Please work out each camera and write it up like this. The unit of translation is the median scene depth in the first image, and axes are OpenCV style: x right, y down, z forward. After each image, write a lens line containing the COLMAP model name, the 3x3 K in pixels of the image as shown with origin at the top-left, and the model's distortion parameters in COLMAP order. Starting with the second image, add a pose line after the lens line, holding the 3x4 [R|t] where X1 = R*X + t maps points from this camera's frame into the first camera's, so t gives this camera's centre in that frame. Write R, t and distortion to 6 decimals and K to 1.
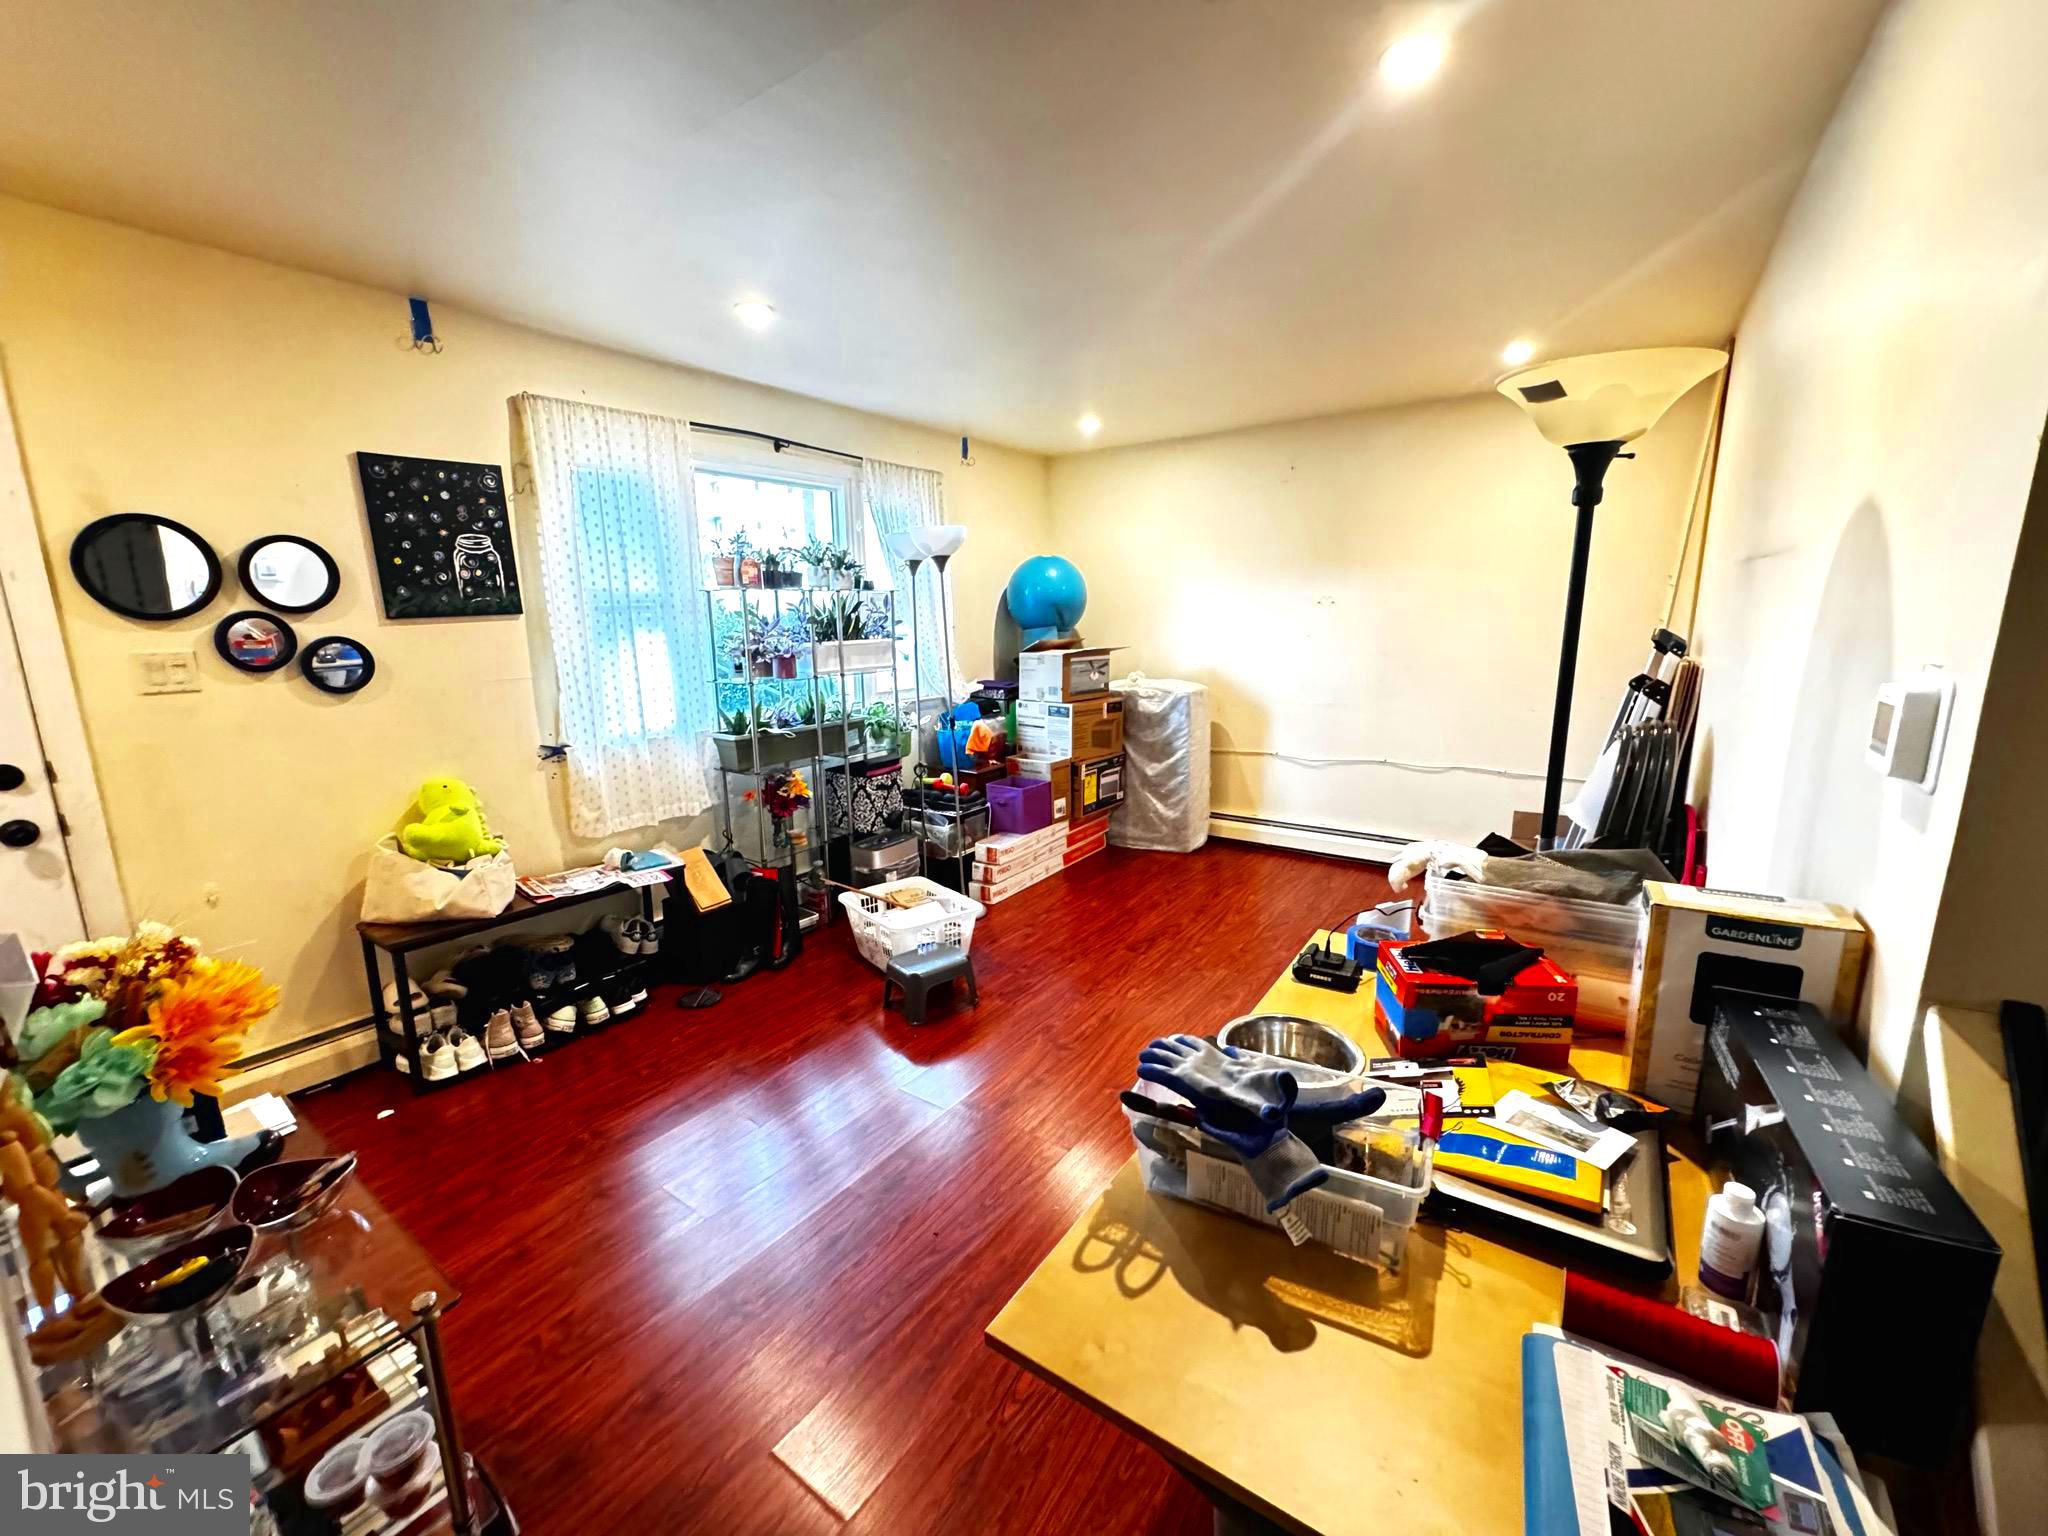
lens RADIAL K [[824.3, 0, 1016.4], [0, 824.3, 769.7], [0, 0, 1]] dist [-0.001303, -0.000843]
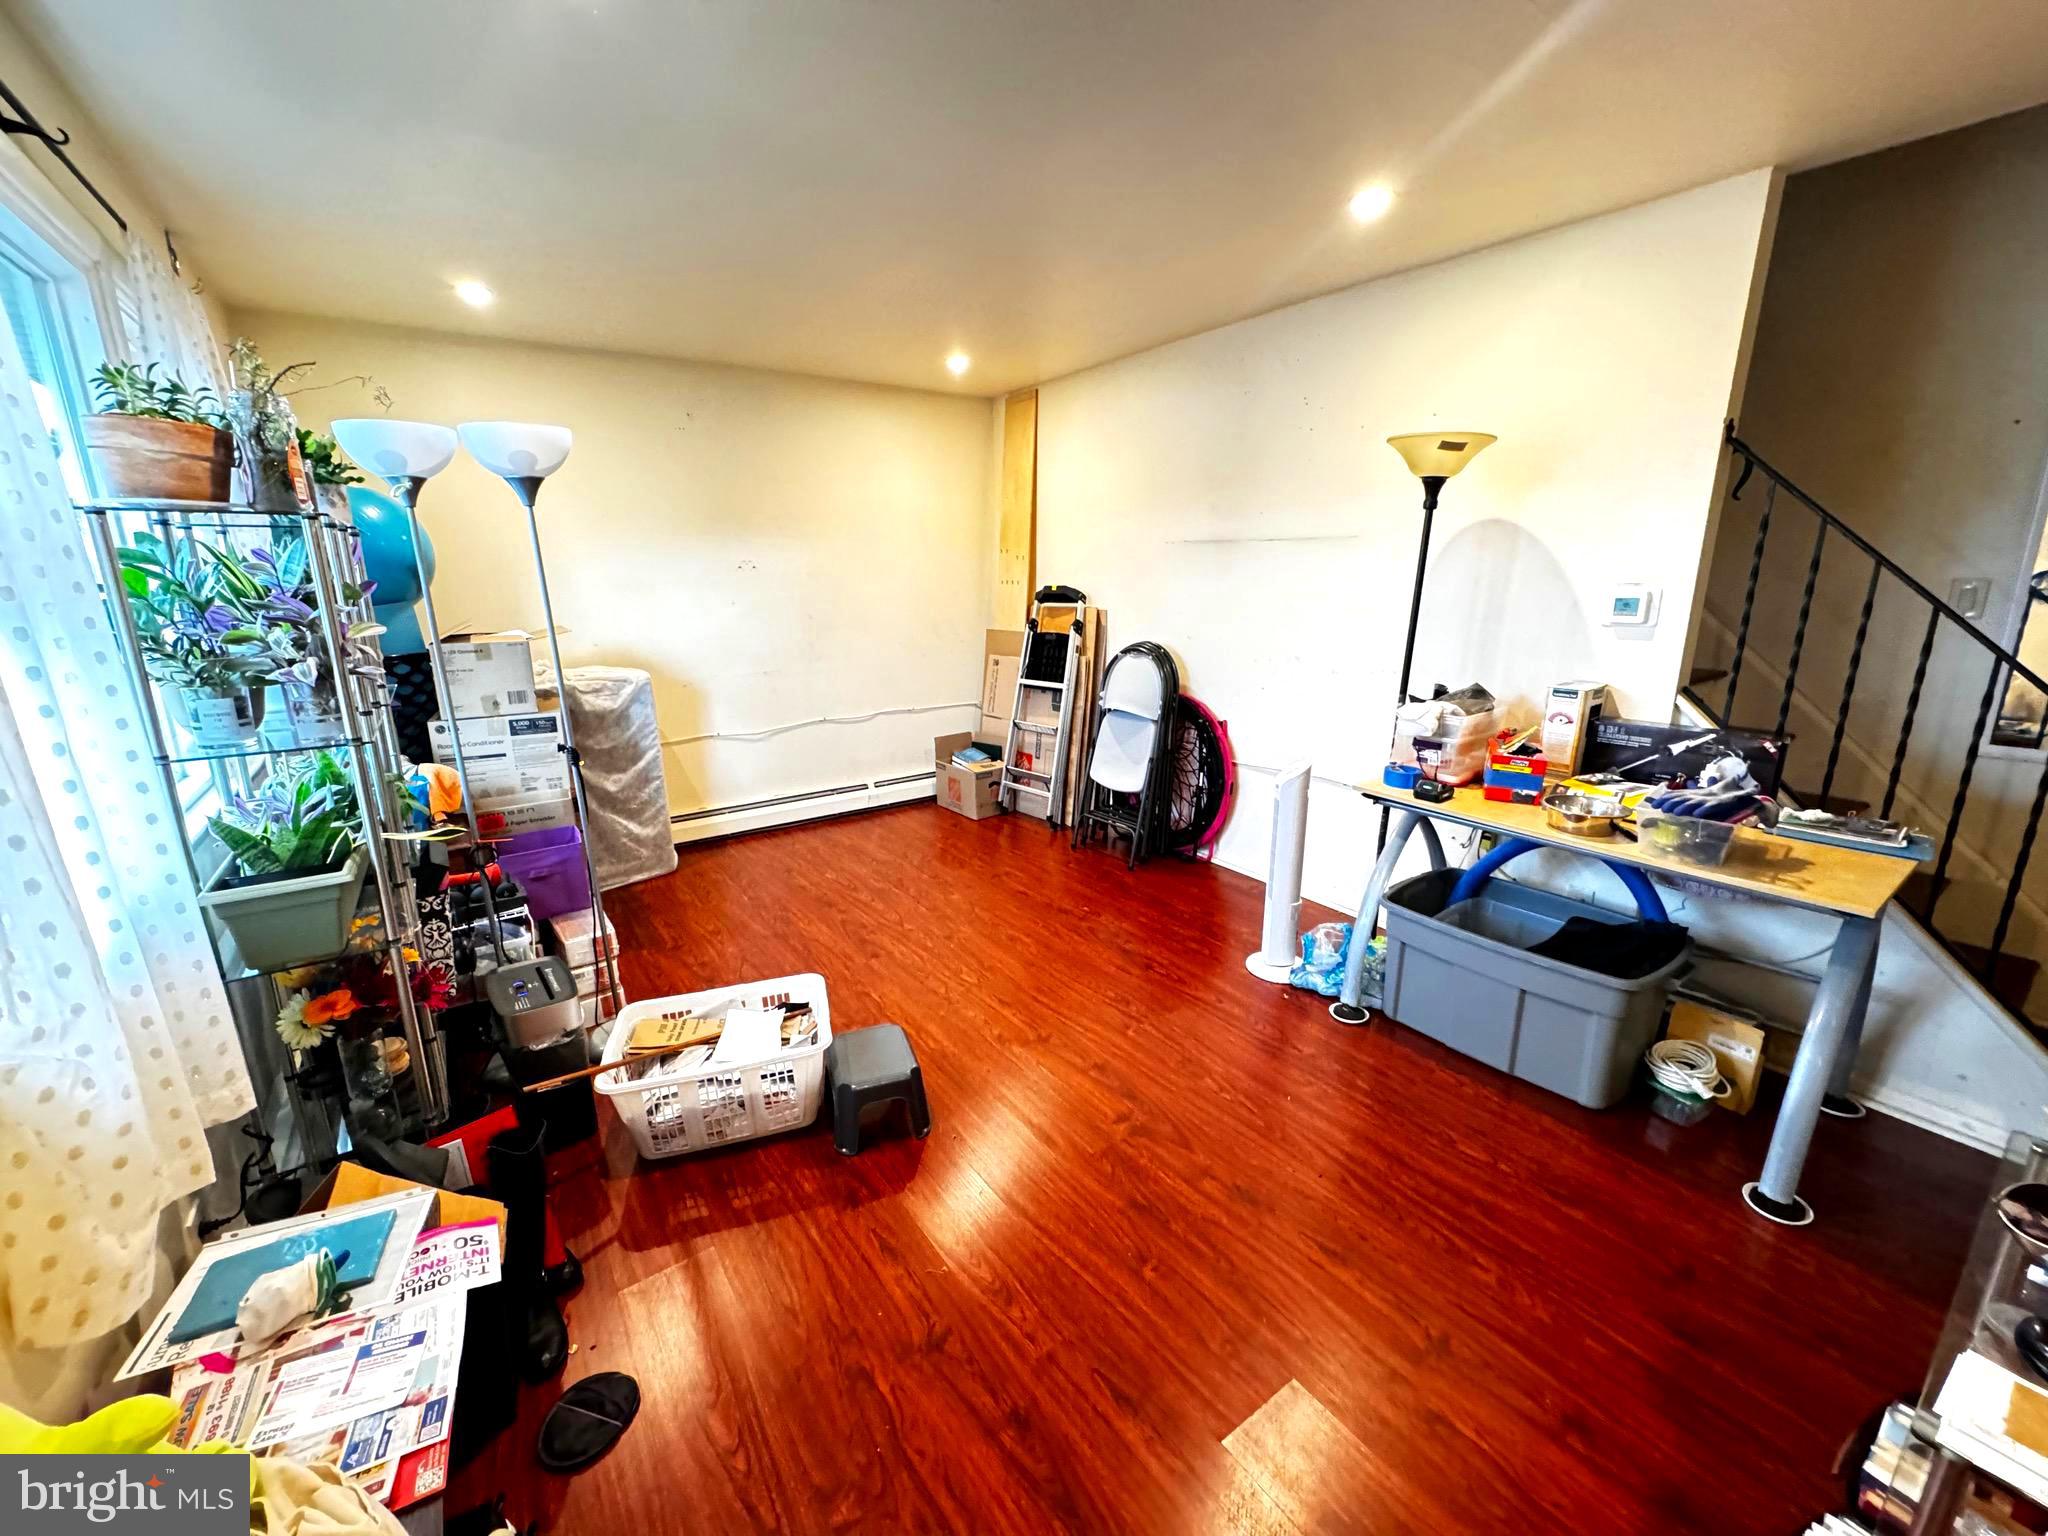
lens RADIAL K [[824.3, 0, 1023.9], [0, 824.3, 768.4], [0, 0, 1]] dist [-0.001303, -0.000843]
pose [[0.319484, -0.213794, 0.923159, -0.444856], [0.187677, 0.969193, 0.159504, -0.068193], [-0.928820, 0.122297, 0.349766, 0.389276]]
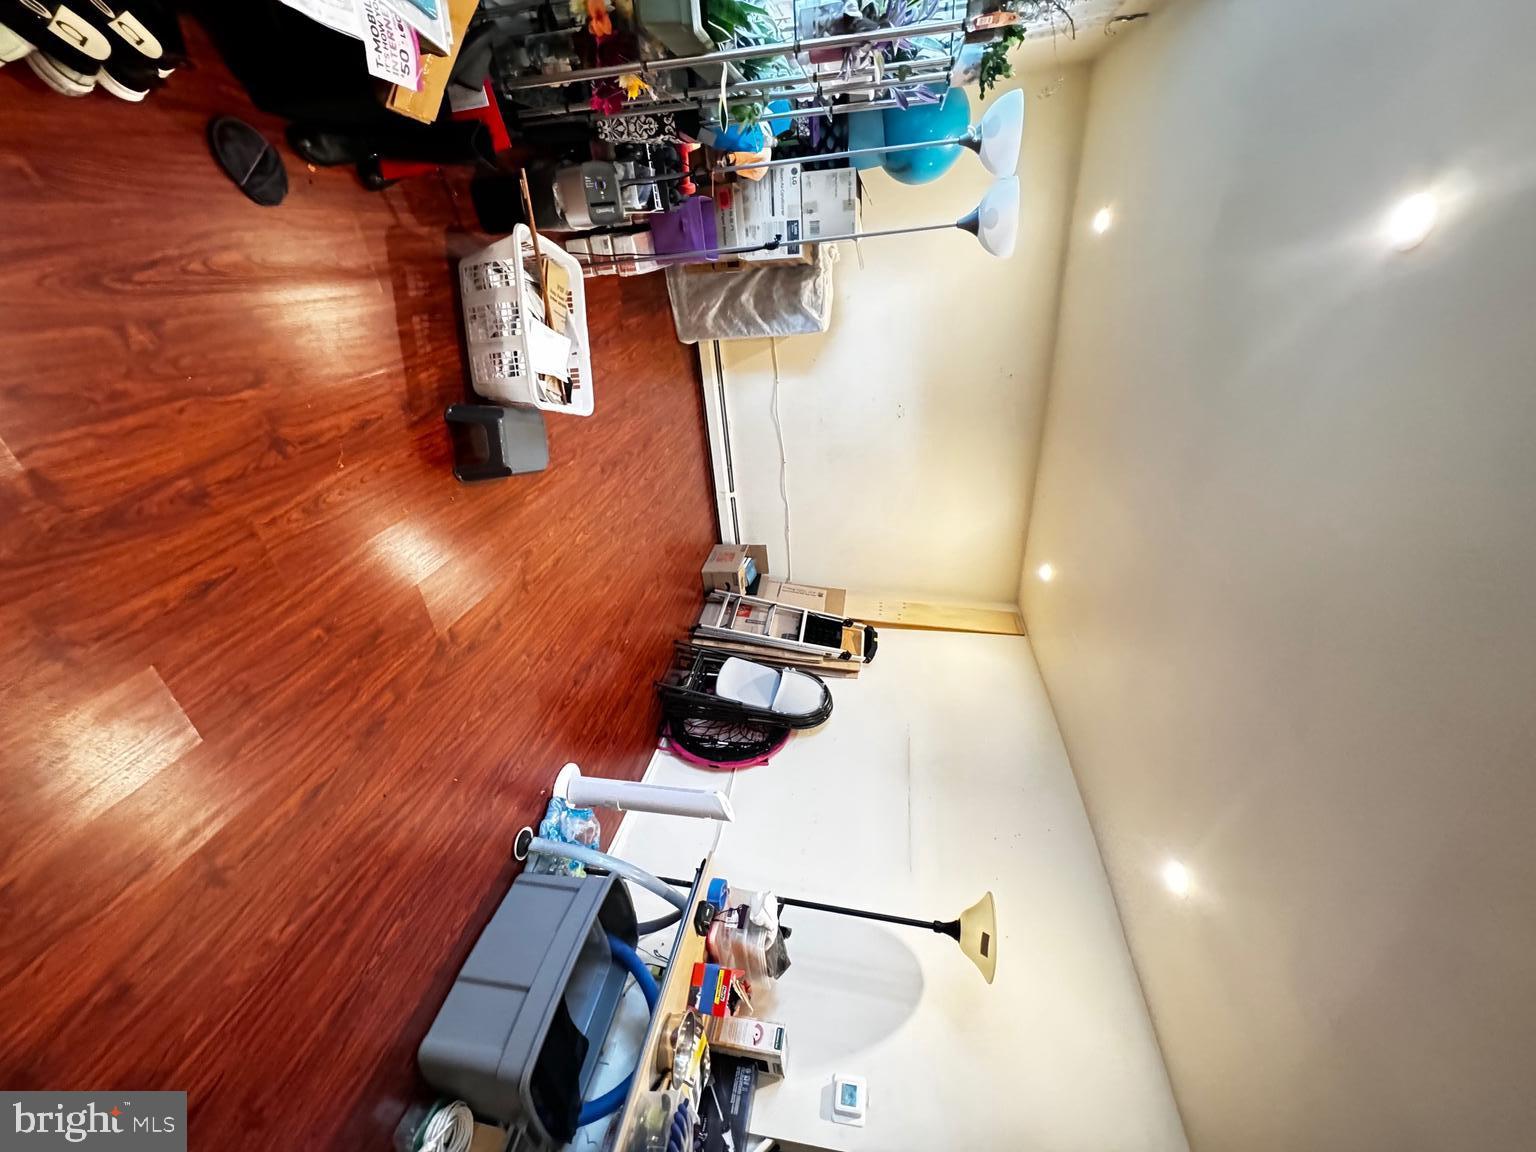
lens RADIAL K [[618.2, 0, 767.8], [0, 618.2, 577.3], [0, 0, 1]] dist [-0.001303, -0.000843]
pose [[0.147108, 0.420596, 0.895242, -0.406446], [-0.984996, 0.144860, 0.093799, -0.051740], [-0.090233, -0.895608, 0.435596, 0.355497]]
